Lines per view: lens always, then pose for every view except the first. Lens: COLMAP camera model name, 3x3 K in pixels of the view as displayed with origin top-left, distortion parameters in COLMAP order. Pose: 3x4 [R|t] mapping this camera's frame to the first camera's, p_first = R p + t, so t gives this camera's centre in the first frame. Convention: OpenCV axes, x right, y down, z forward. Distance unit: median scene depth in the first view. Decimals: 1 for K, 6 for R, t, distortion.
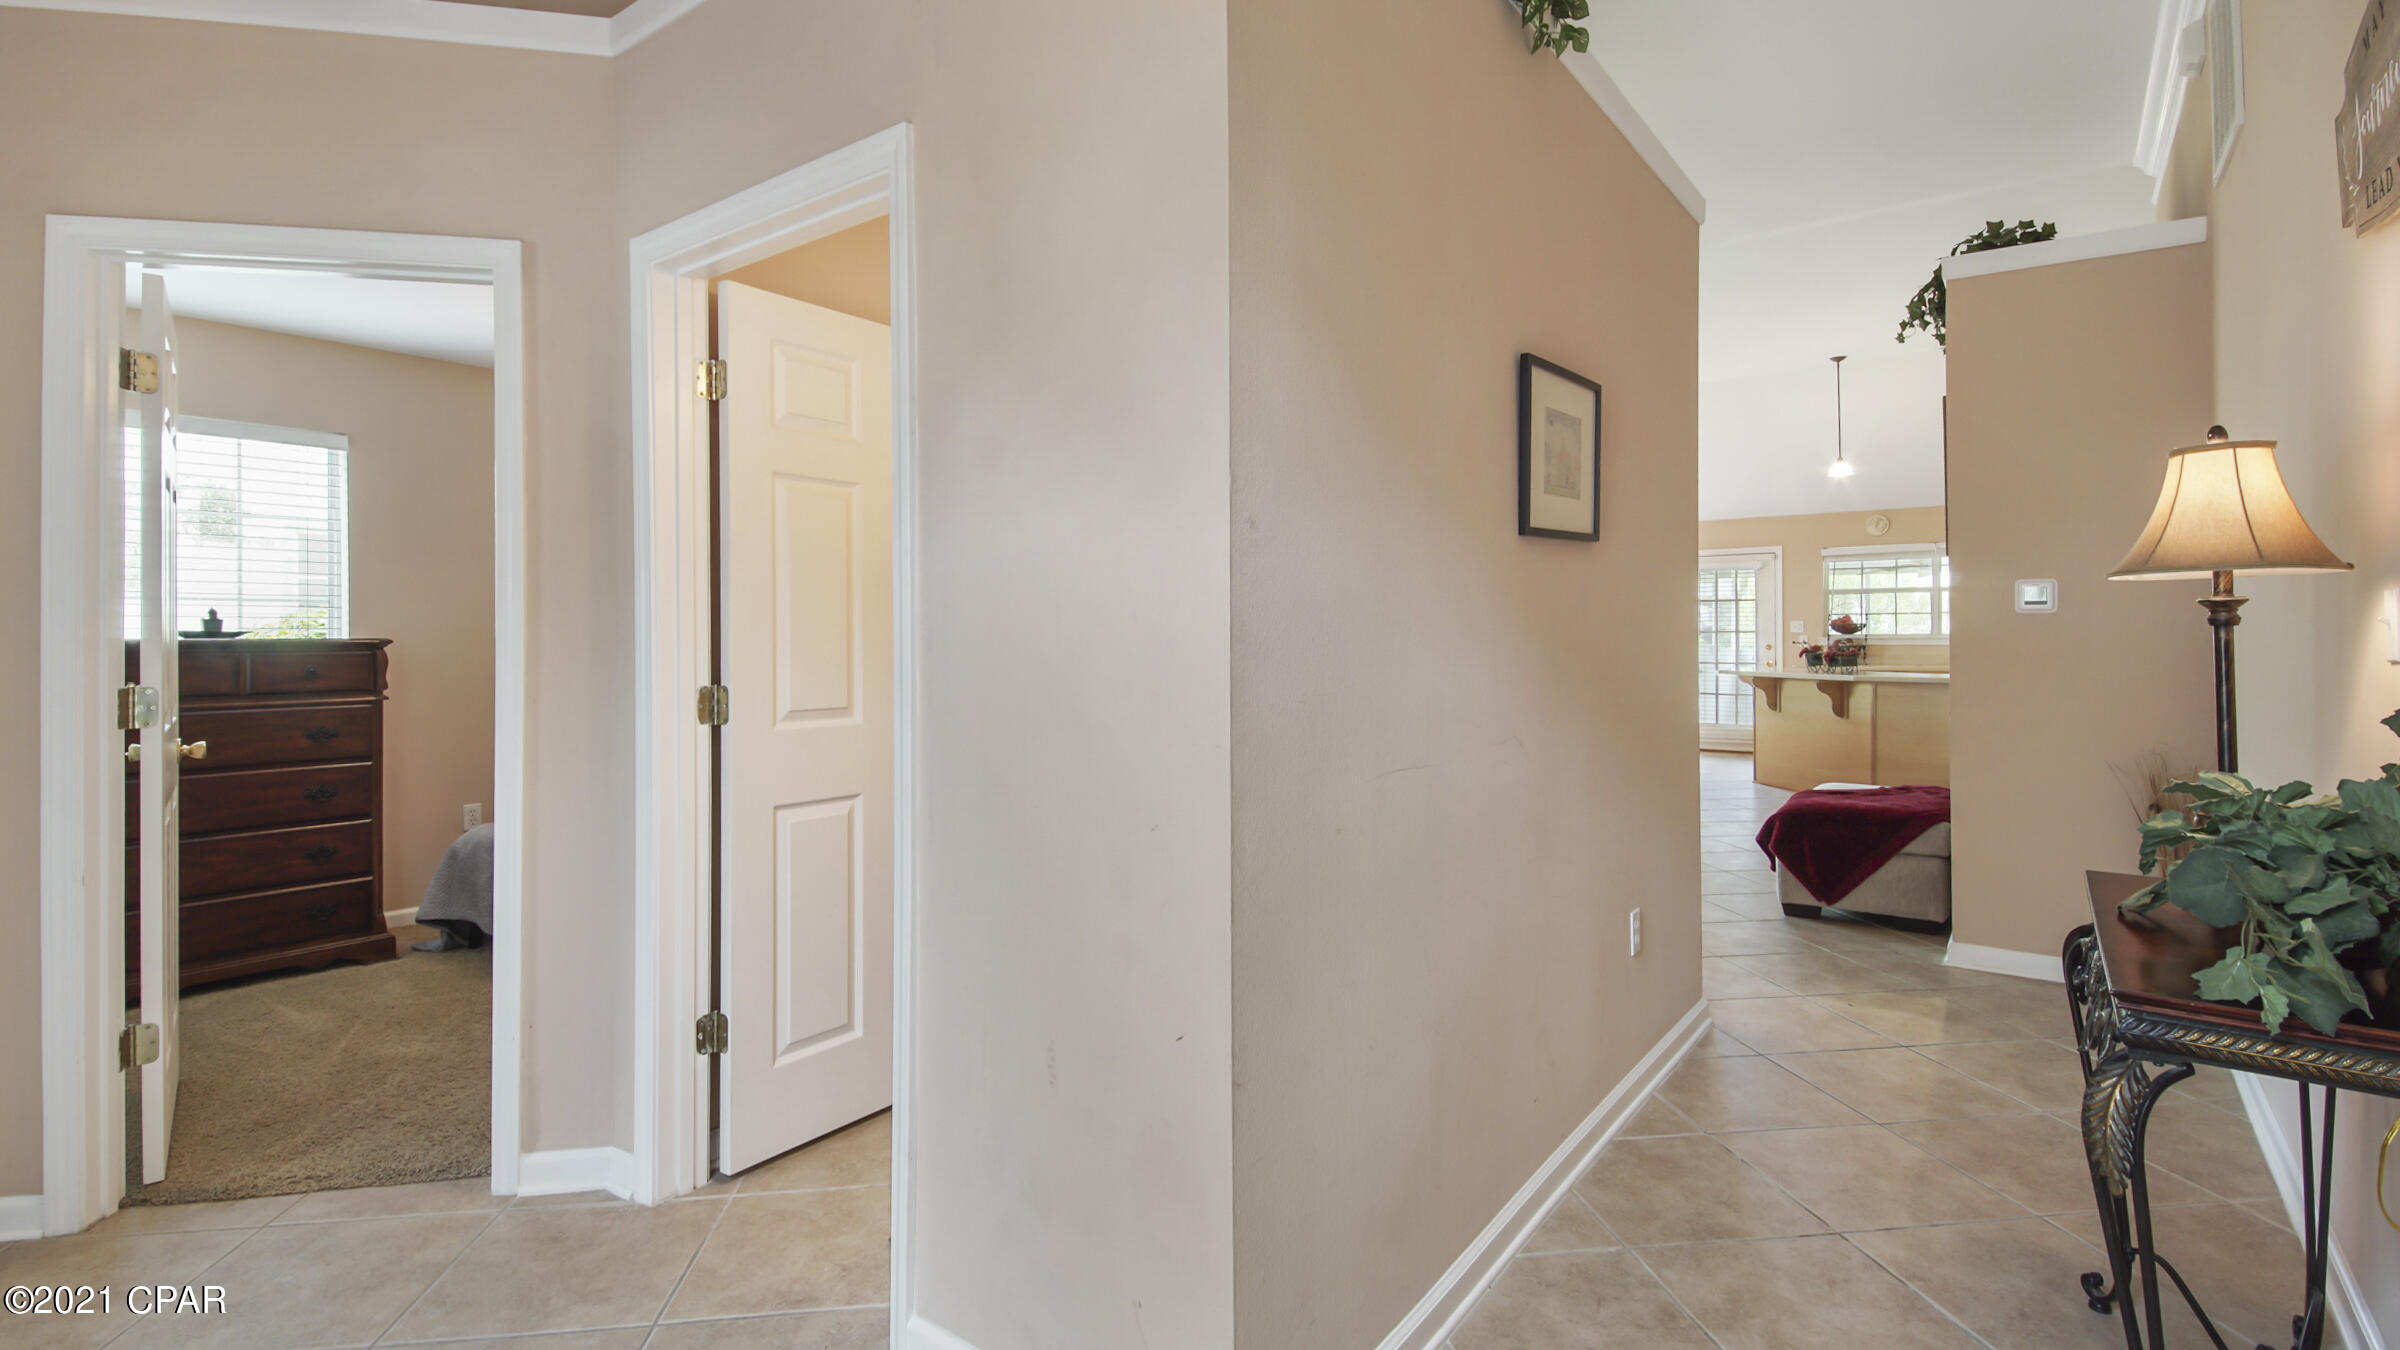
lens RADIAL K [[1113.8, 0, 1193.7], [0, 1113.8, 640.9], [0, 0, 1]] dist [0.031213, -0.000078]
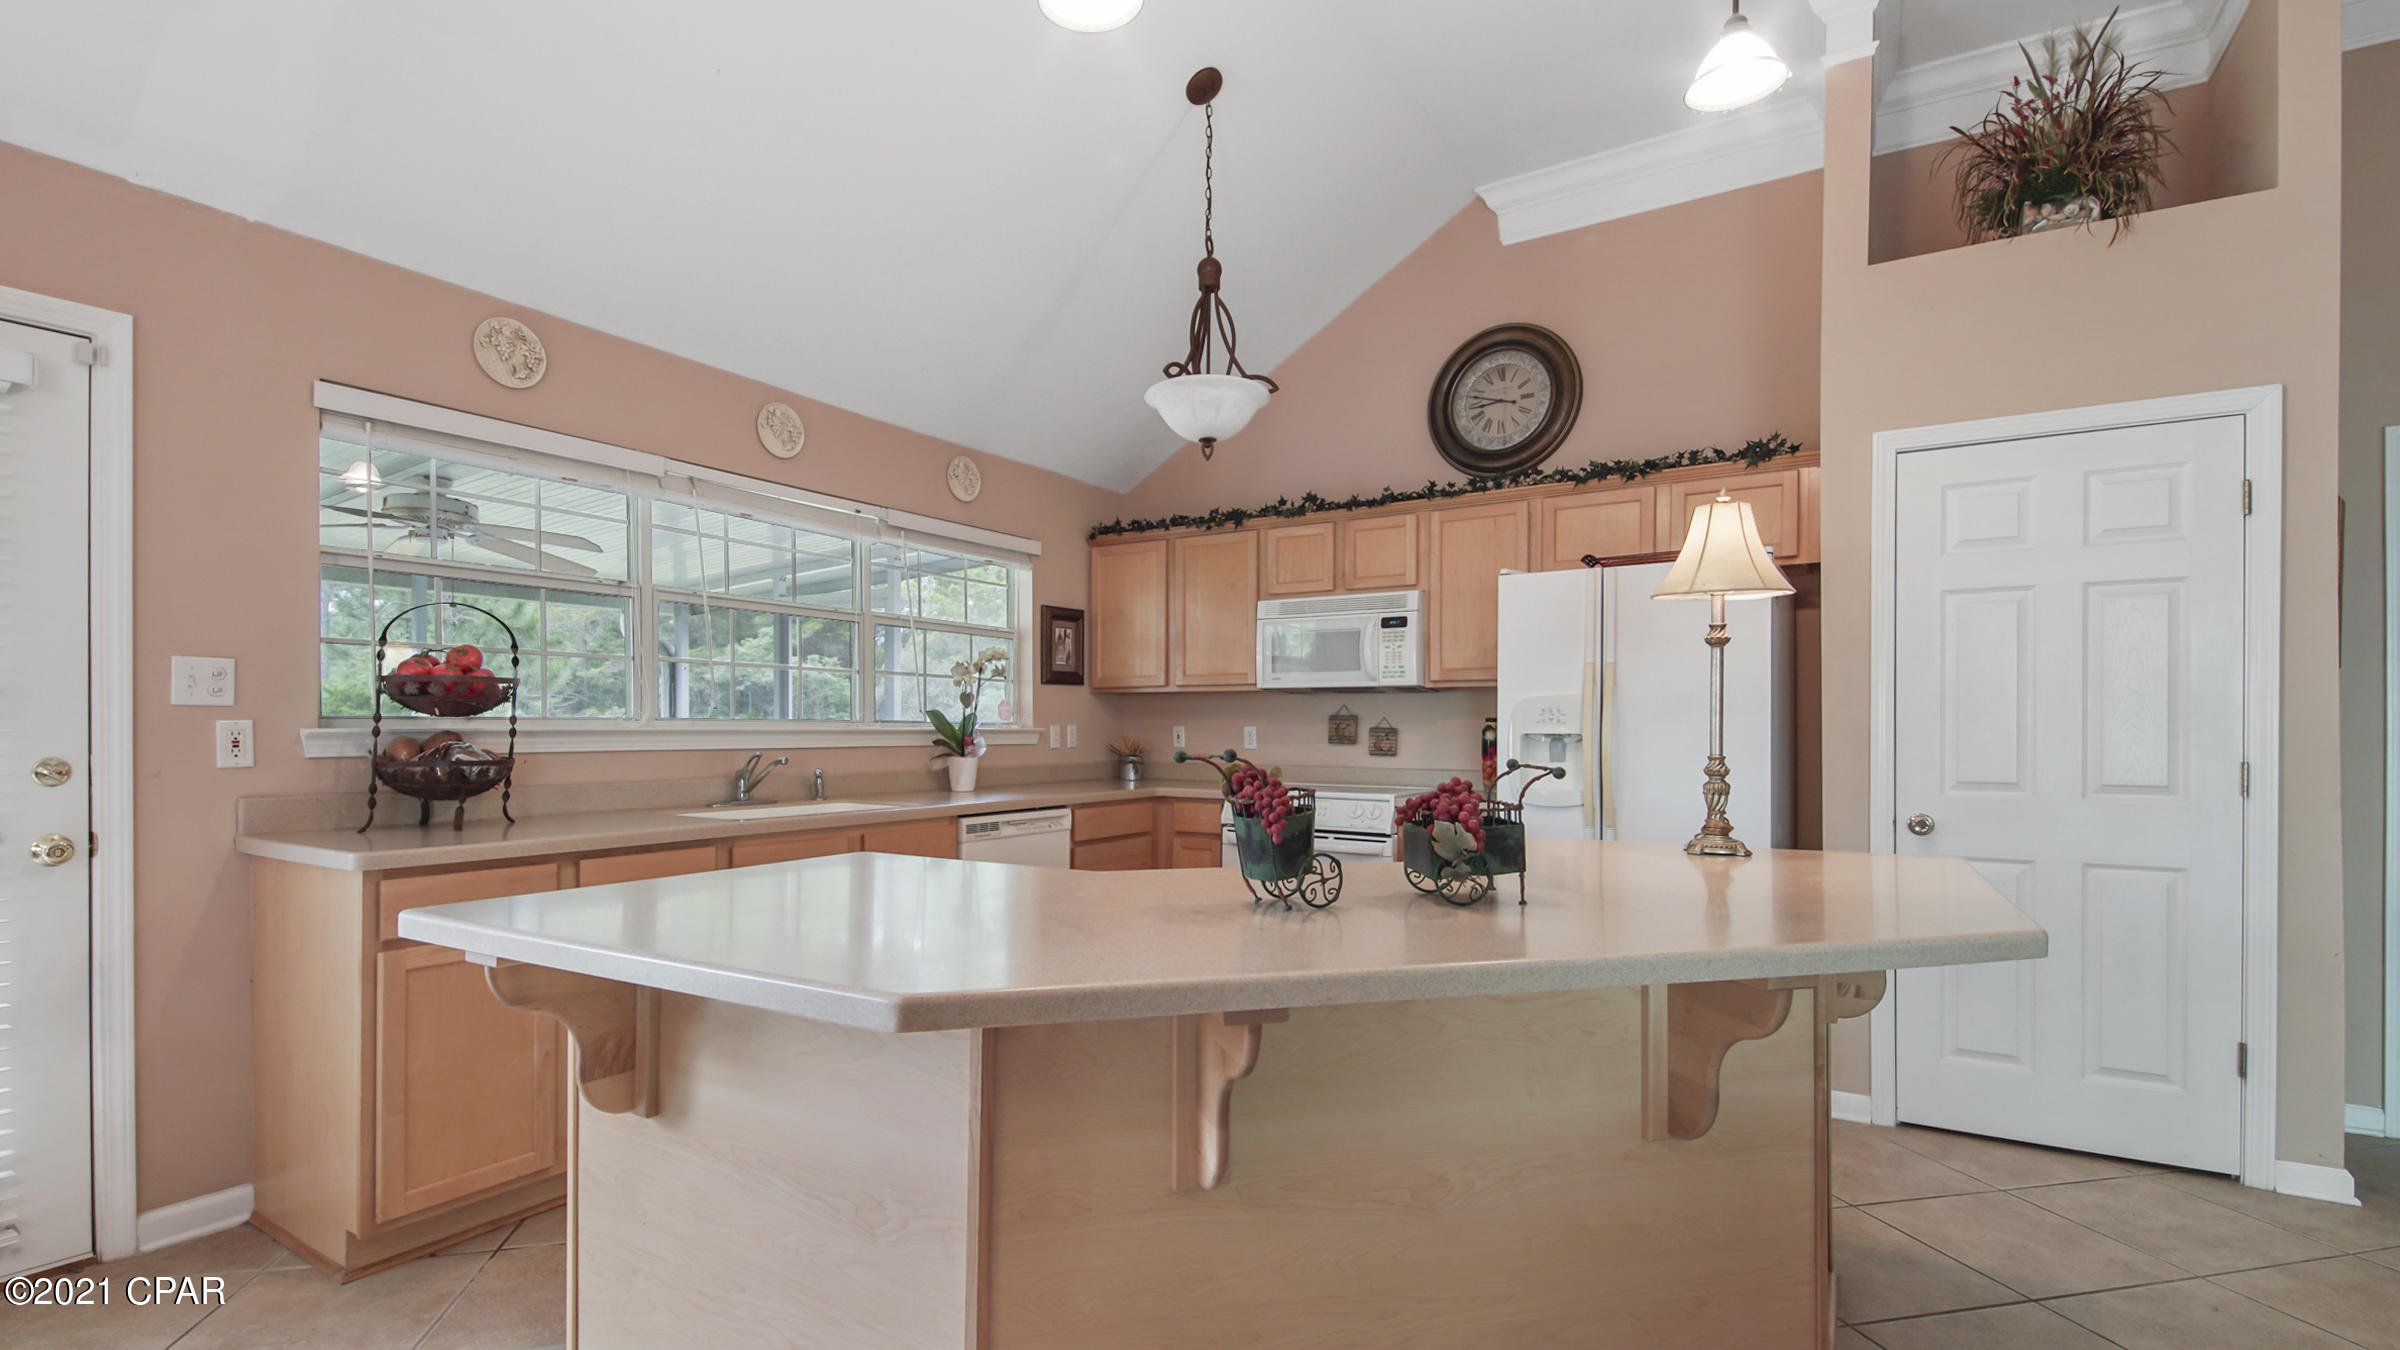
lens RADIAL K [[1073.2, 0, 1193.2], [0, 1073.2, 725.8], [0, 0, 1]] dist [0.032403, -0.018566]
pose [[-0.091725, 0.008760, 0.995746, 0.328998], [0.000021, 0.999961, -0.008795, -0.001500], [-0.995784, -0.000786, -0.091721, 0.917505]]
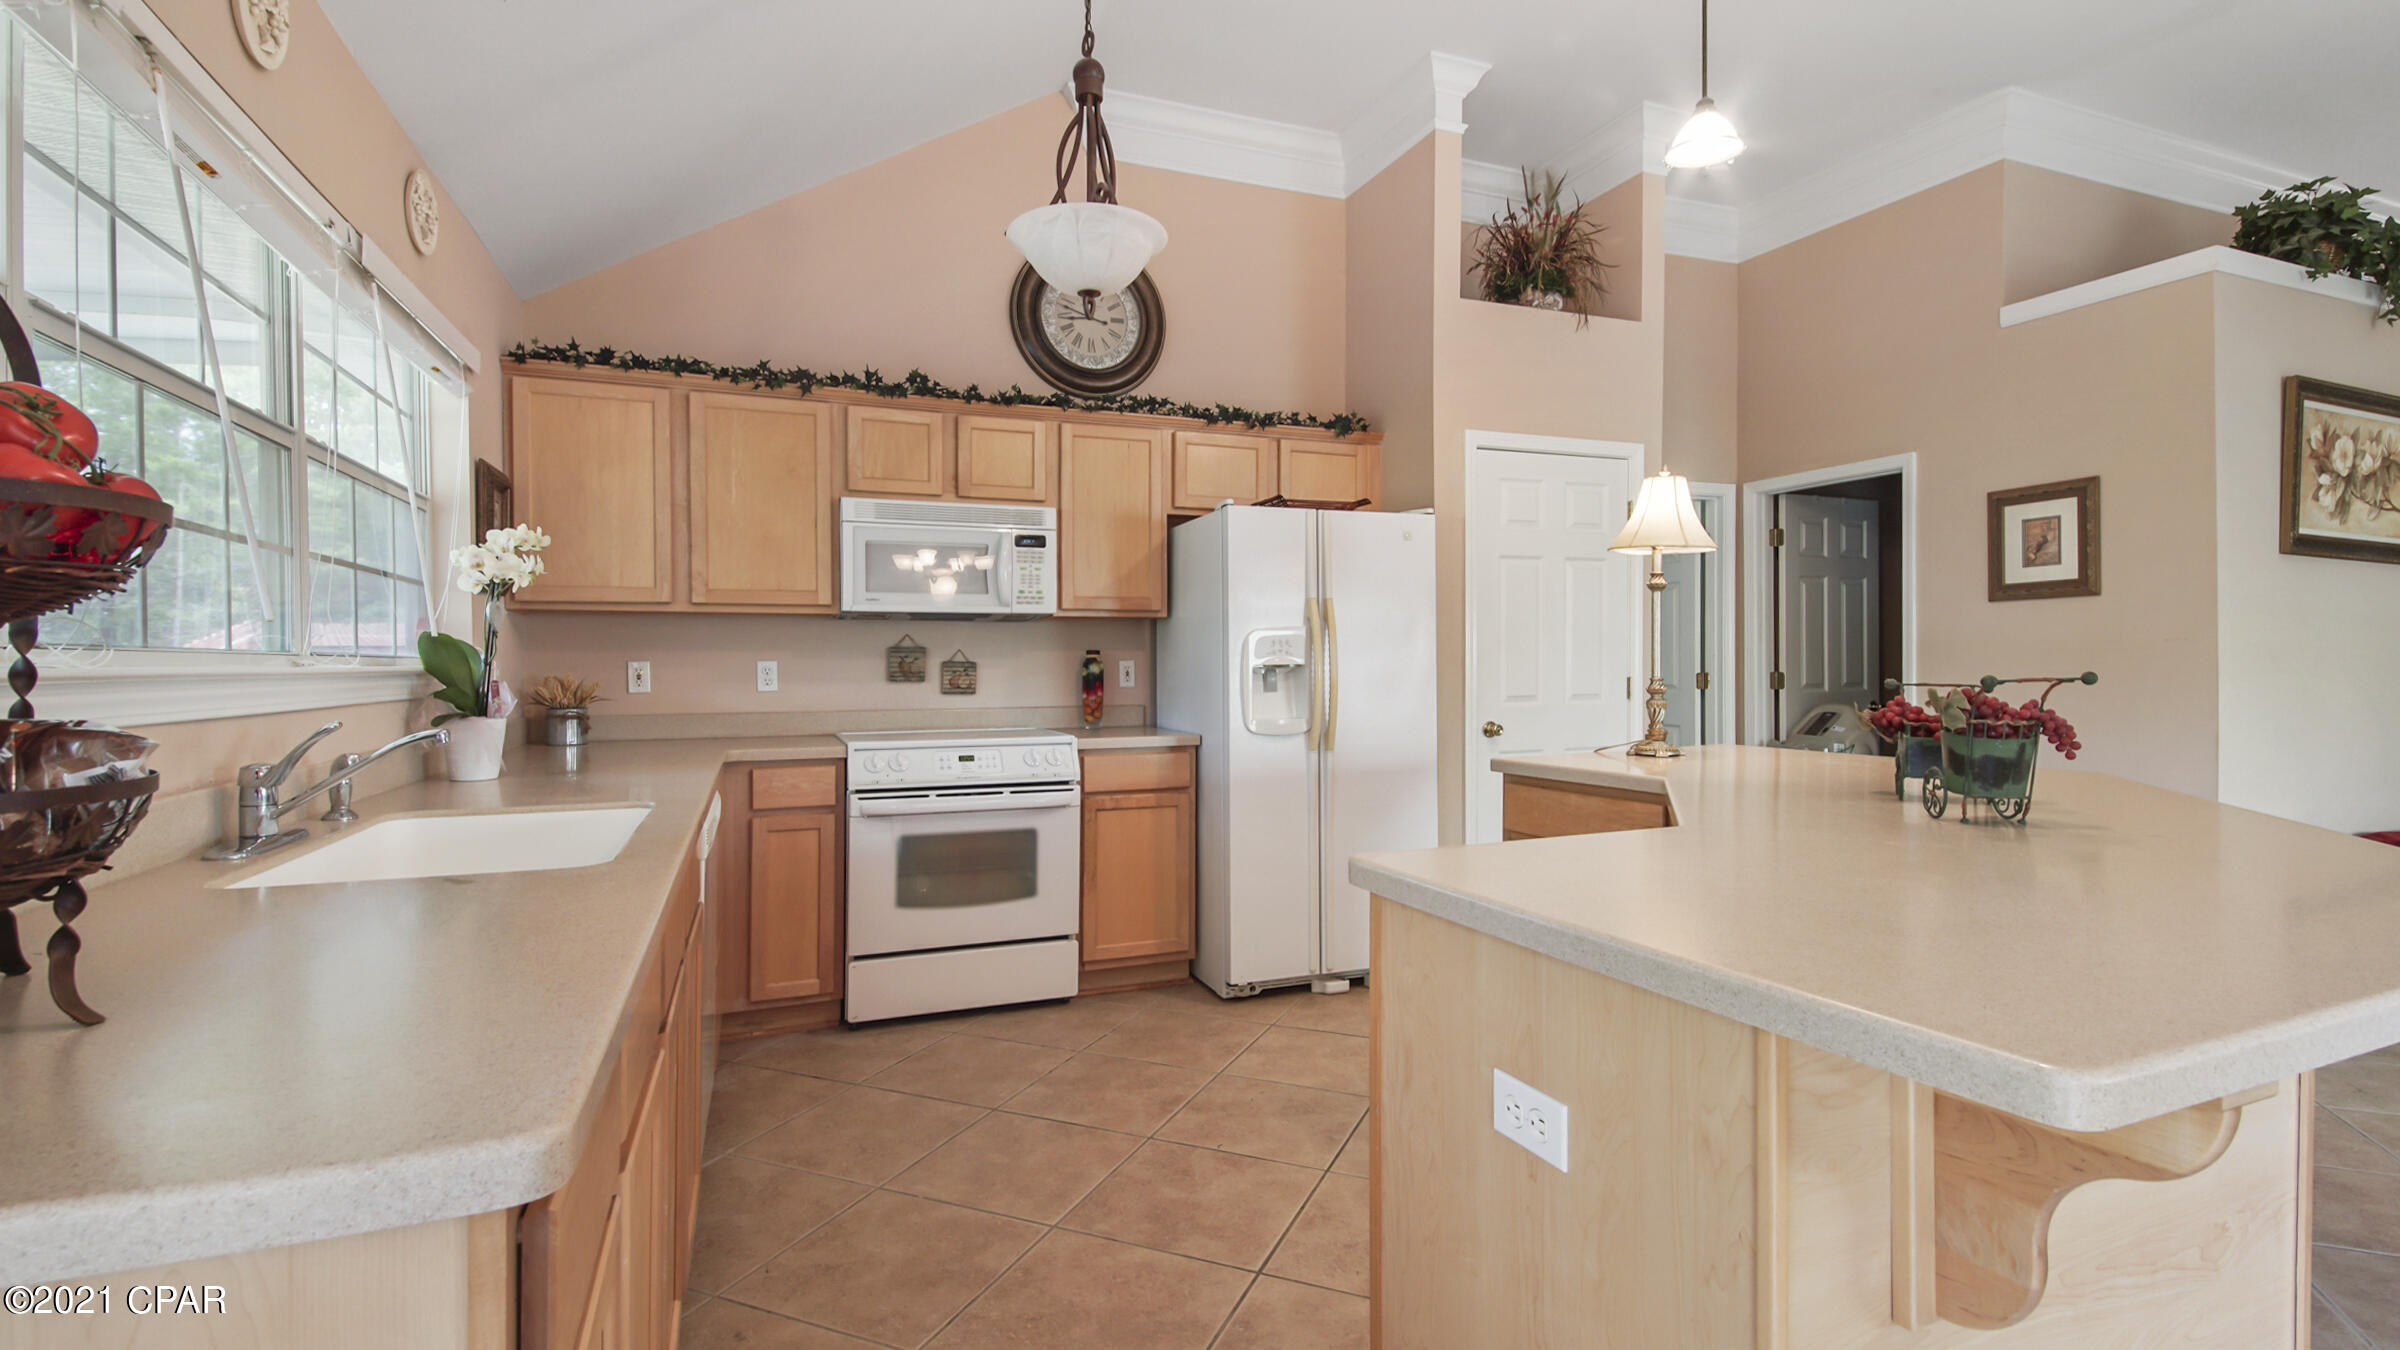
lens RADIAL K [[1092.4, 0, 1209.8], [0, 1092.4, 654.7], [0, 0, 1]] dist [0.043563, -0.030815]
pose [[-0.859343, 0.016296, 0.511139, 0.506811], [0.014119, 0.999867, -0.008139, -0.002715], [-0.511204, 0.000223, -0.859459, 1.104979]]
